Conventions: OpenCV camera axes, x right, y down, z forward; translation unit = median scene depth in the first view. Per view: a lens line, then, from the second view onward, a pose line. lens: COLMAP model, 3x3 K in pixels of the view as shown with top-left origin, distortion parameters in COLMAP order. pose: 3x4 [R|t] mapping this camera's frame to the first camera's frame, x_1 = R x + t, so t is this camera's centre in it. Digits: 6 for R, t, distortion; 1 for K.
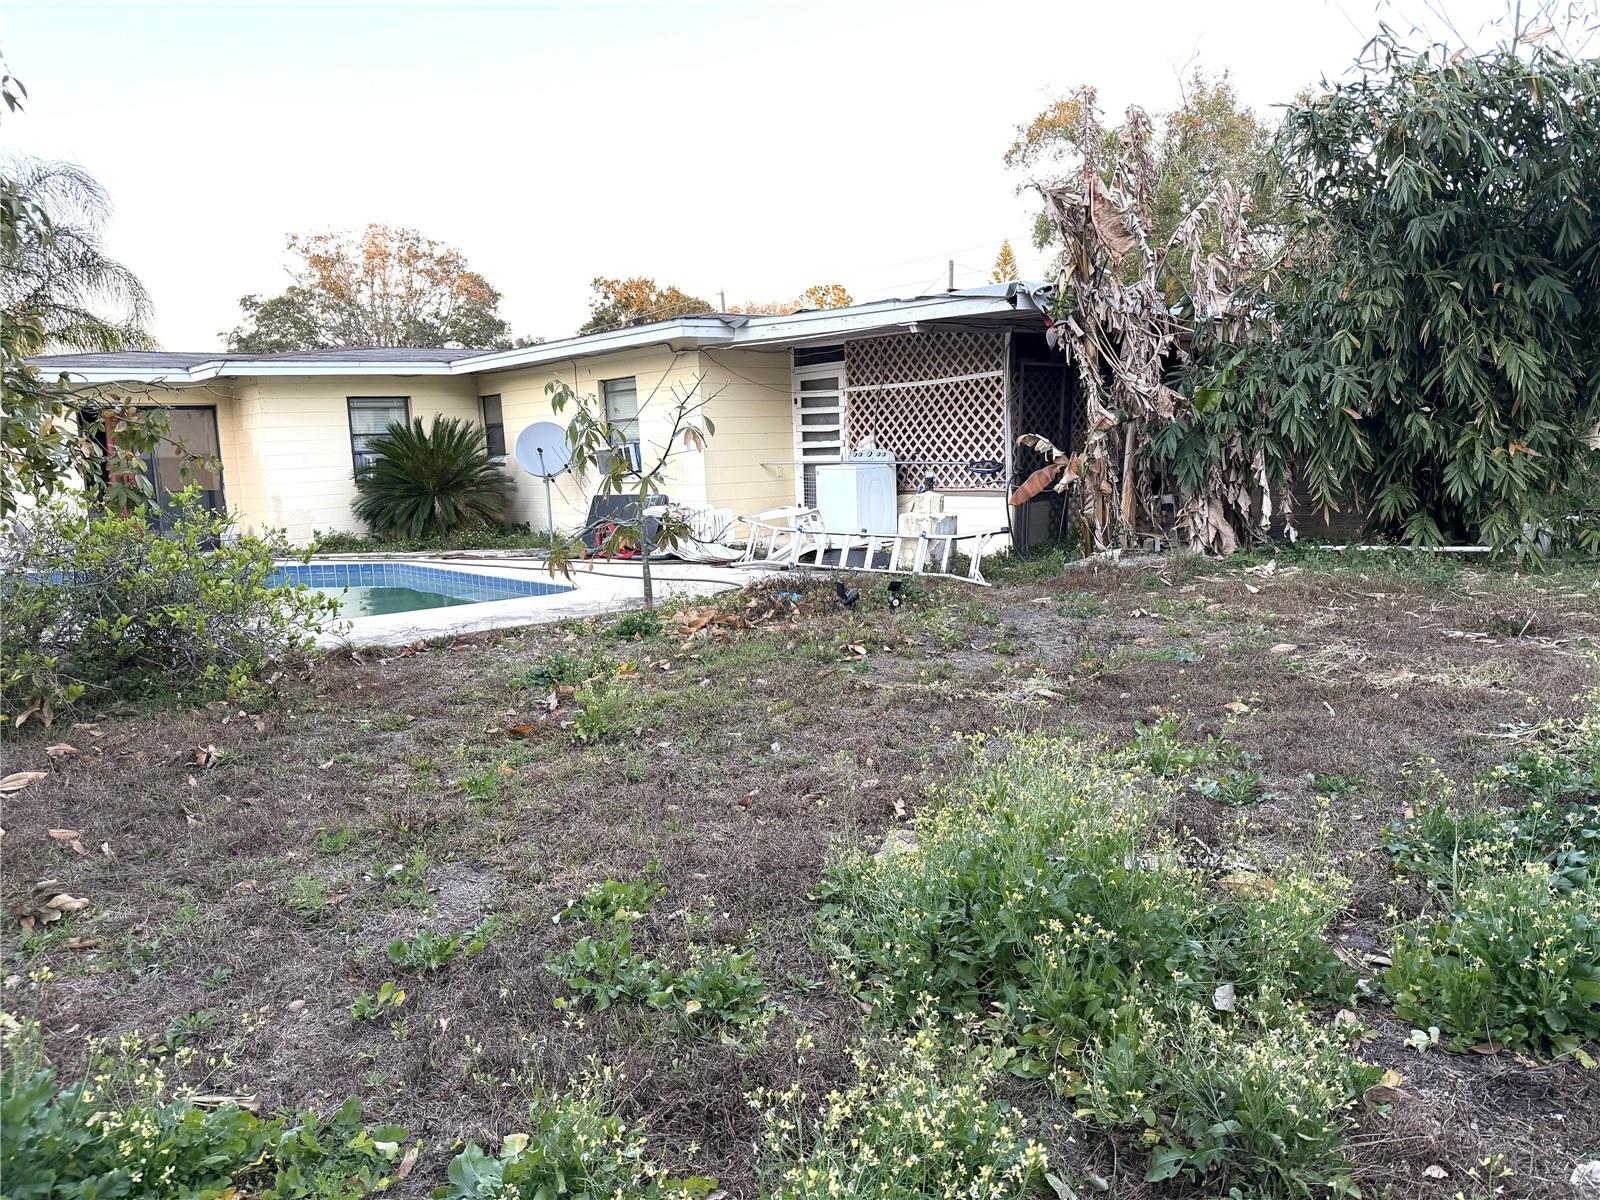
lens RADIAL K [[1127.4, 0, 811.3], [0, 1127.4, 598.9], [0, 0, 1]] dist [0.064584, -0.089413]
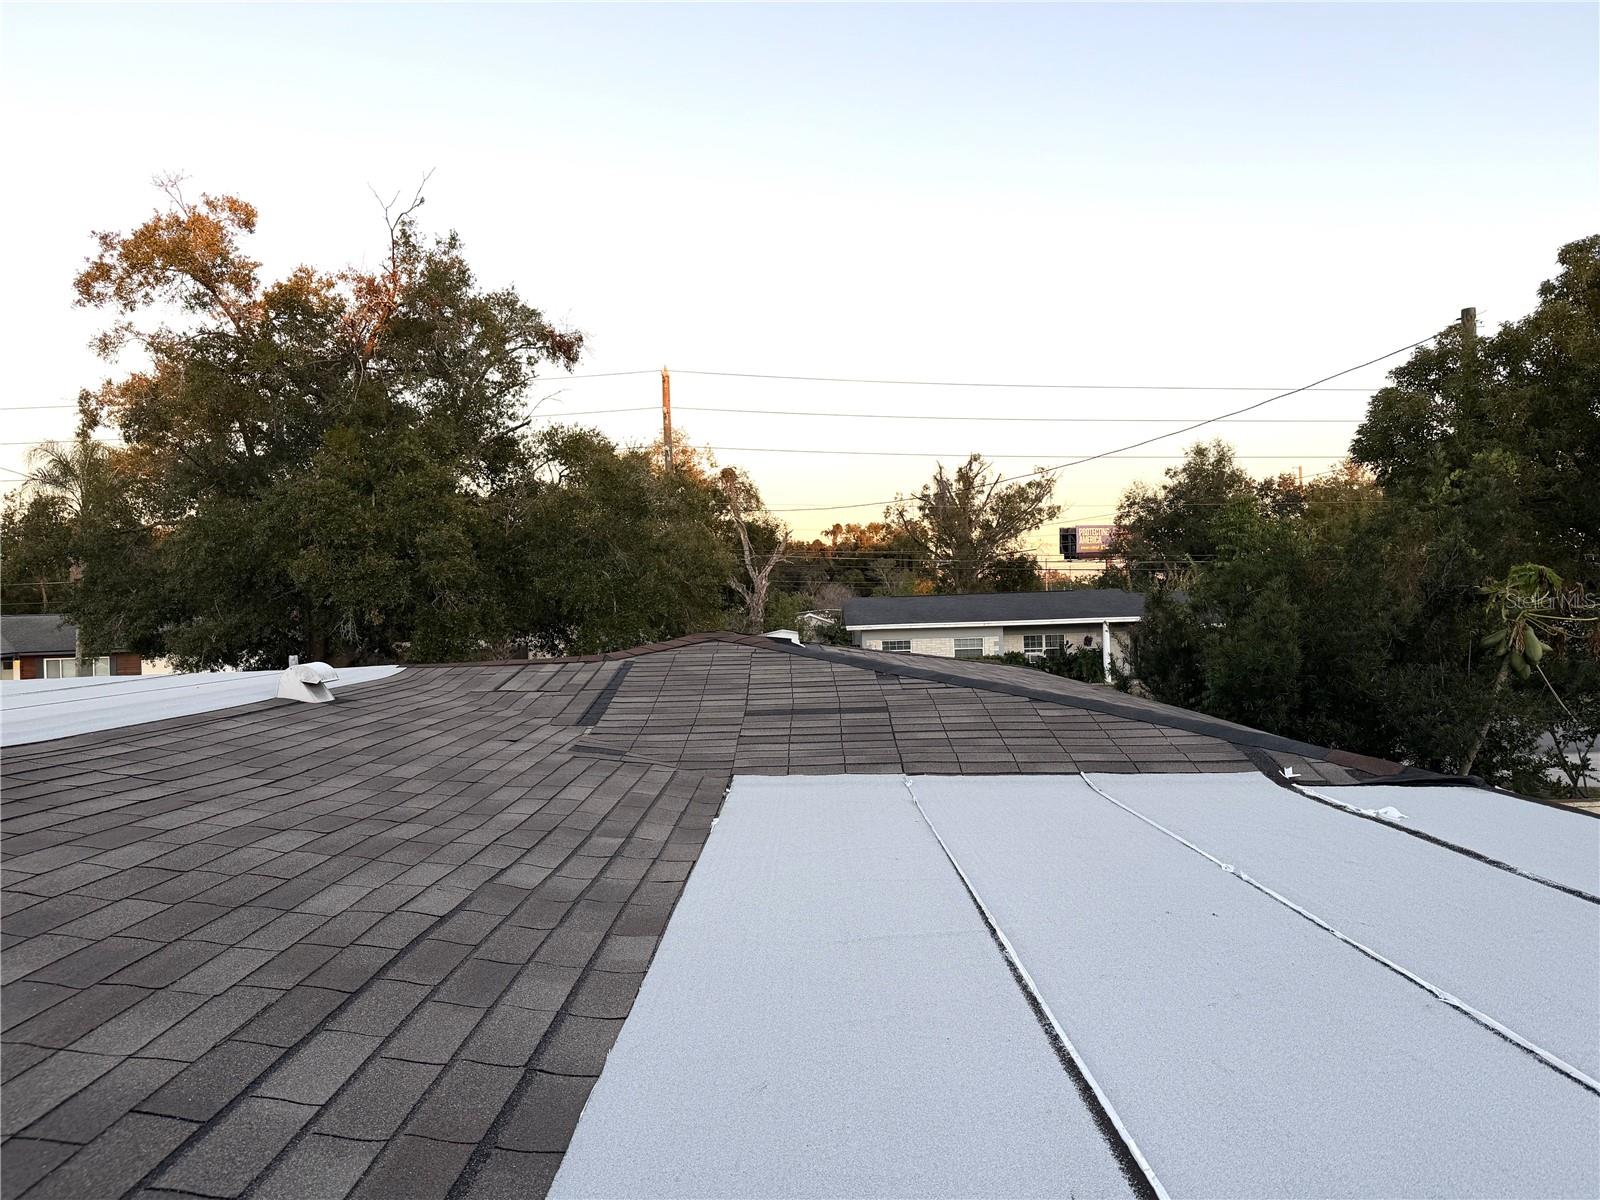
lens RADIAL K [[1127.4, 0, 800.5], [0, 1127.4, 591.5], [0, 0, 1]] dist [0.064584, -0.089413]
pose [[0.663234, 0.028078, 0.747885, -0.003288], [0.105058, 0.985909, -0.130181, -0.055189], [-0.741002, 0.164912, 0.650938, 0.169935]]
